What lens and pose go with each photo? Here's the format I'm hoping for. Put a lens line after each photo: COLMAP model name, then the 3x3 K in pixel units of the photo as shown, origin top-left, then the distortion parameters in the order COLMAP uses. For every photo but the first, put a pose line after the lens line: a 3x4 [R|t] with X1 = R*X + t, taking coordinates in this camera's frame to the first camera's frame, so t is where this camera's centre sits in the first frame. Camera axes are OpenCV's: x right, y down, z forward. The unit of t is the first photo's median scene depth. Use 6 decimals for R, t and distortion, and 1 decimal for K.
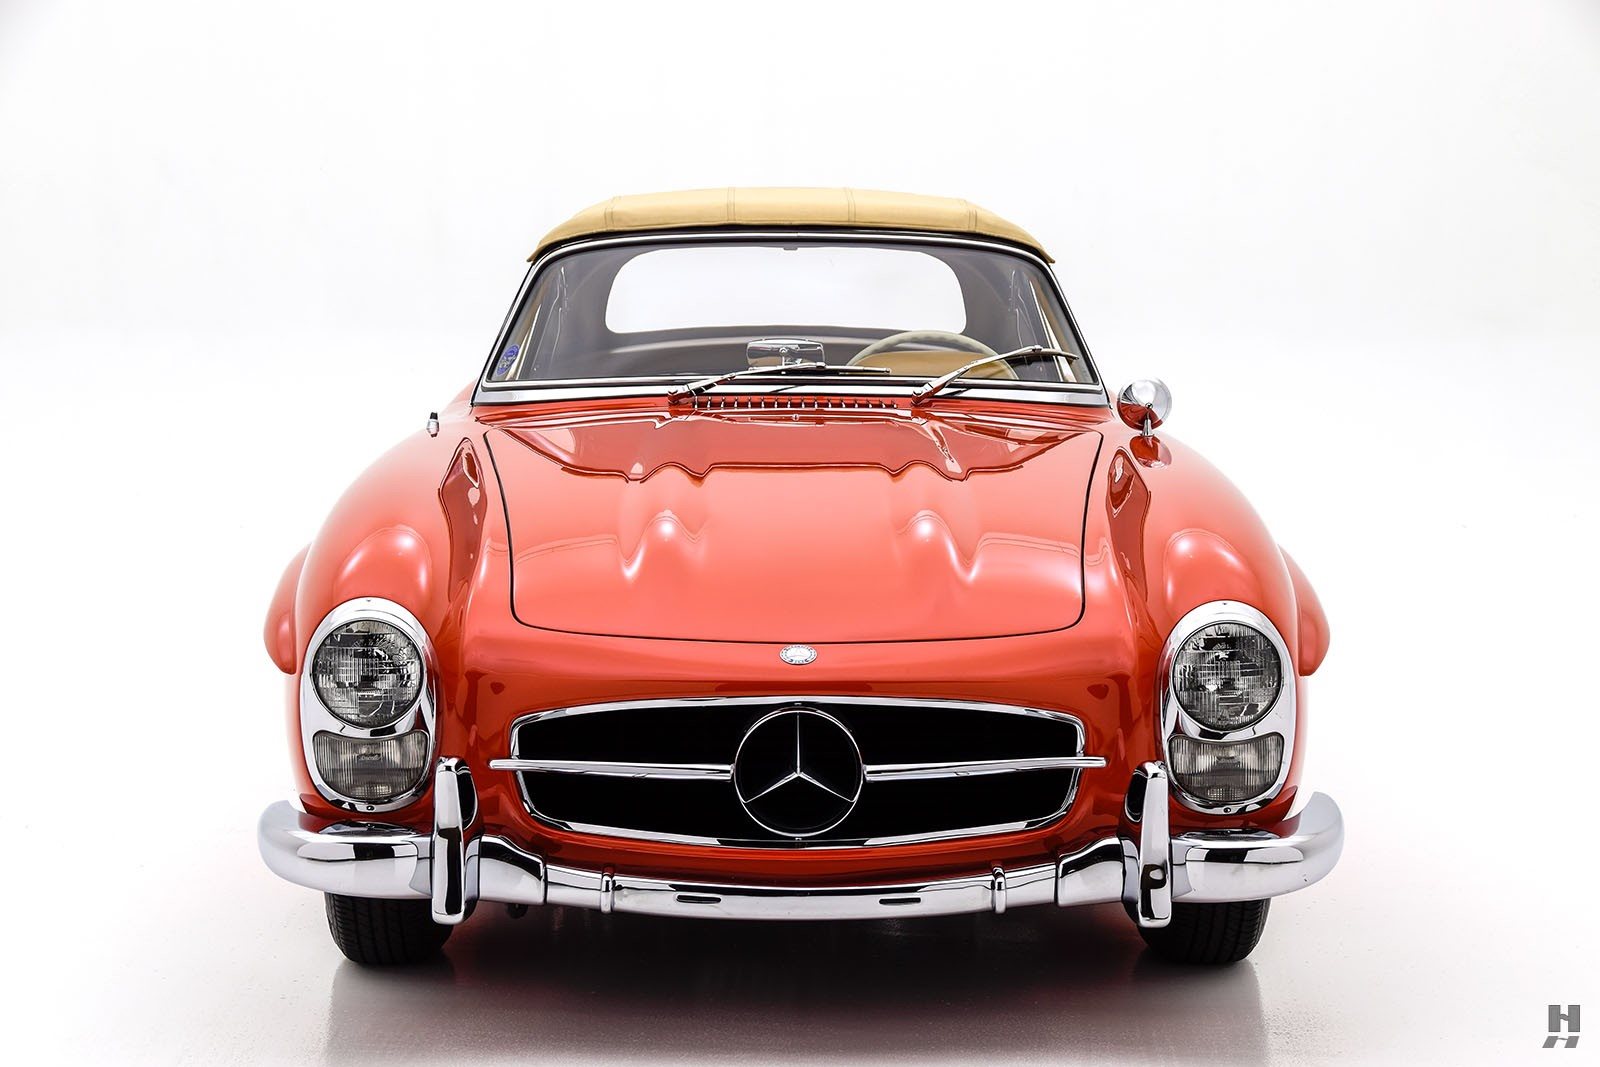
lens RADIAL K [[3575.8, 0, 800.0], [0, 3575.8, 533.5], [0, 0, 1]] dist [0.002910, -0.026828]
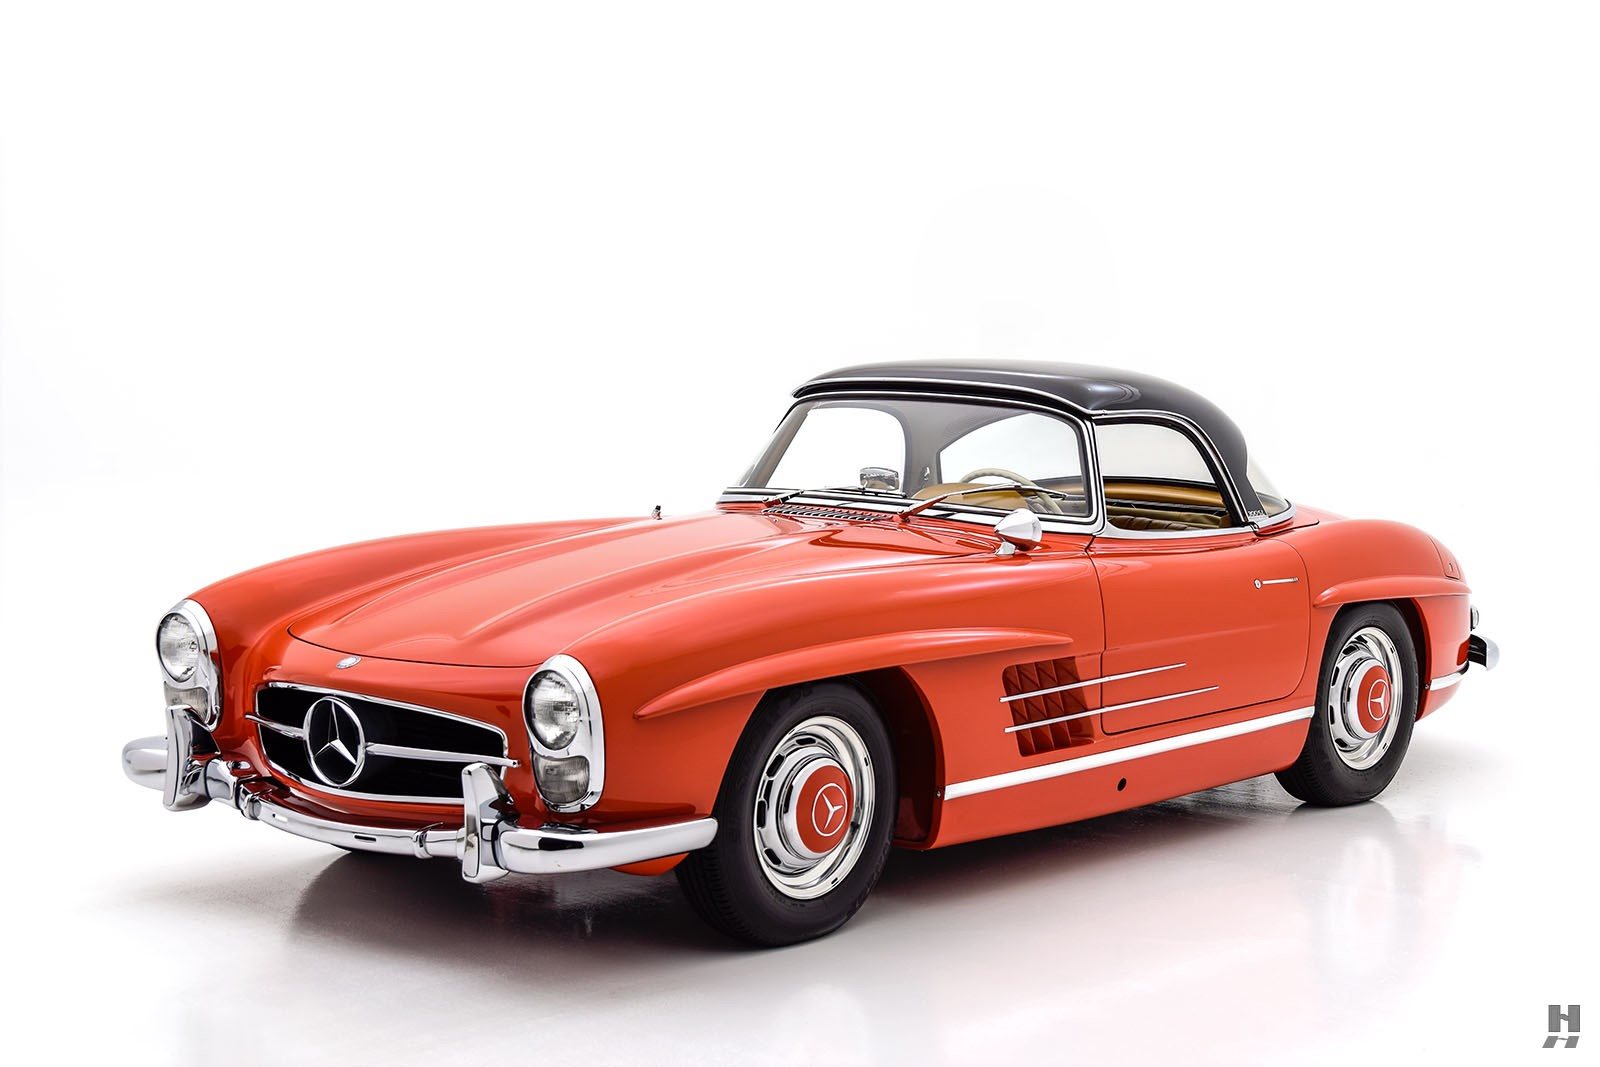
lens RADIAL K [[2607.2, 0, 800.0], [0, 2607.2, 533.5], [0, 0, 1]] dist [0.043059, -0.007485]
pose [[0.749541, 0.064919, -0.658767, 0.823965], [-0.090650, 0.995870, -0.005003, -0.029123], [0.655721, 0.063467, 0.752331, 0.312830]]
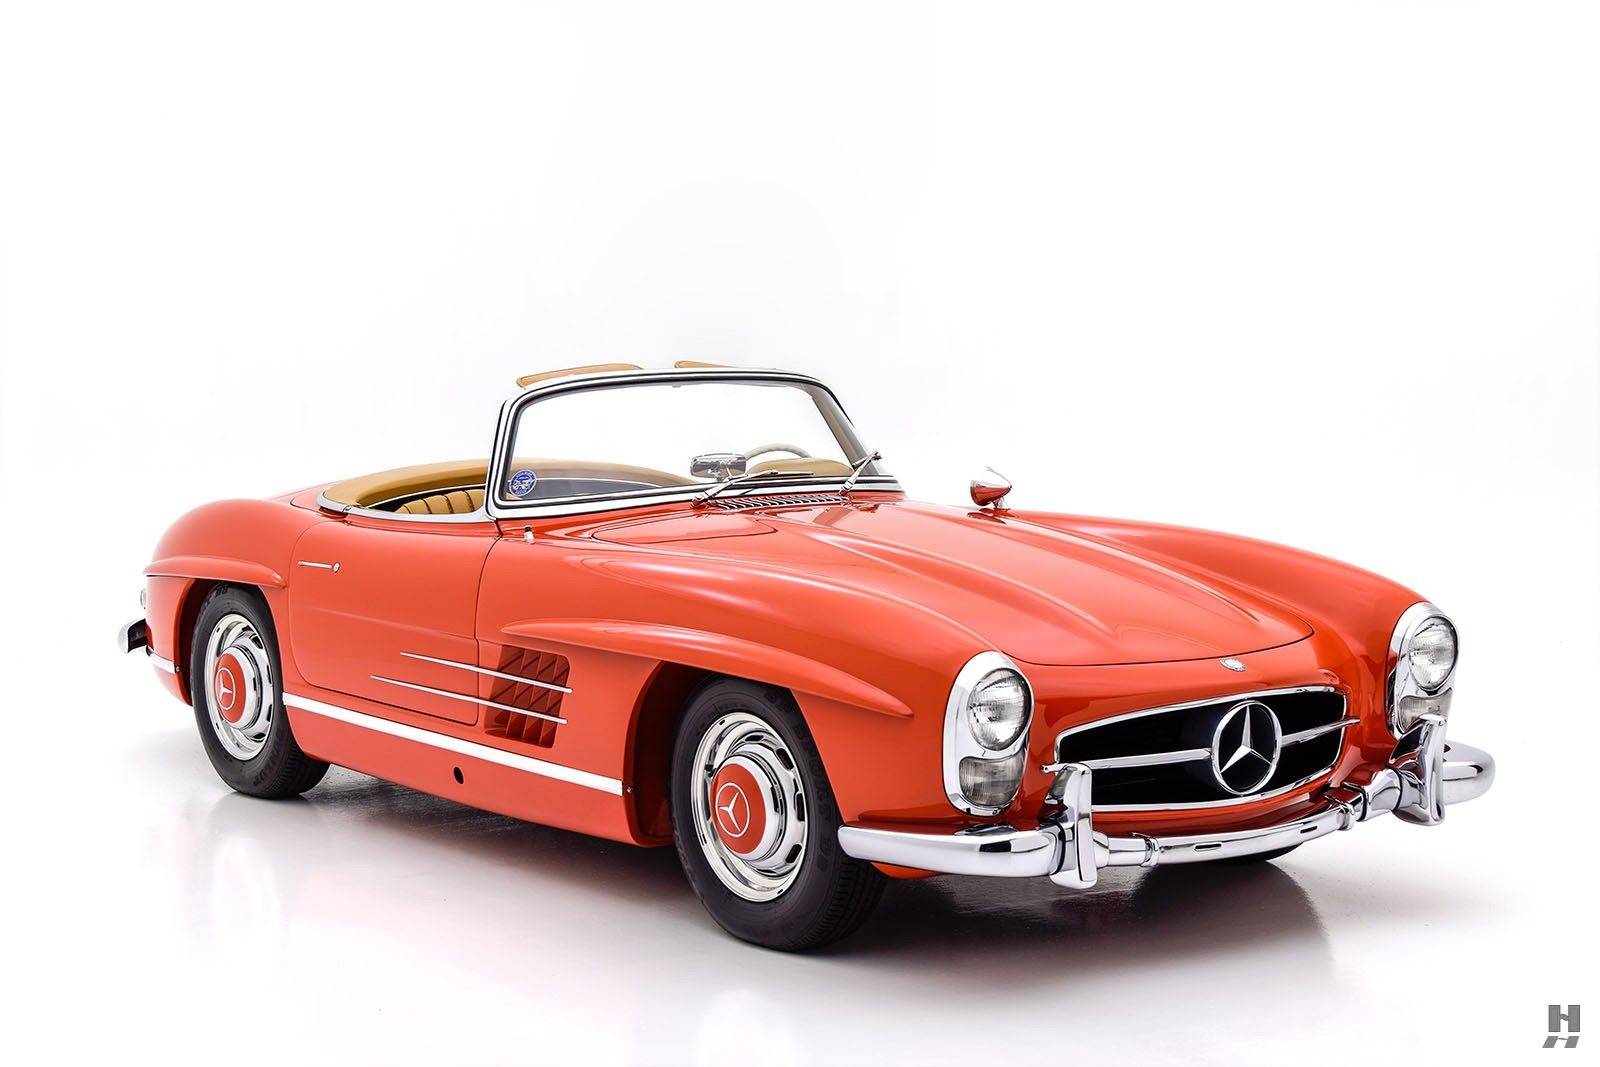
lens RADIAL K [[2758.6, 0, 800.0], [0, 2758.6, 533.5], [0, 0, 1]] dist [0.026652, 0.058252]
pose [[0.802034, -0.064292, 0.593808, -0.760806], [0.081318, 0.996686, -0.001921, -0.027937], [-0.591717, 0.049828, 0.804604, 0.228631]]
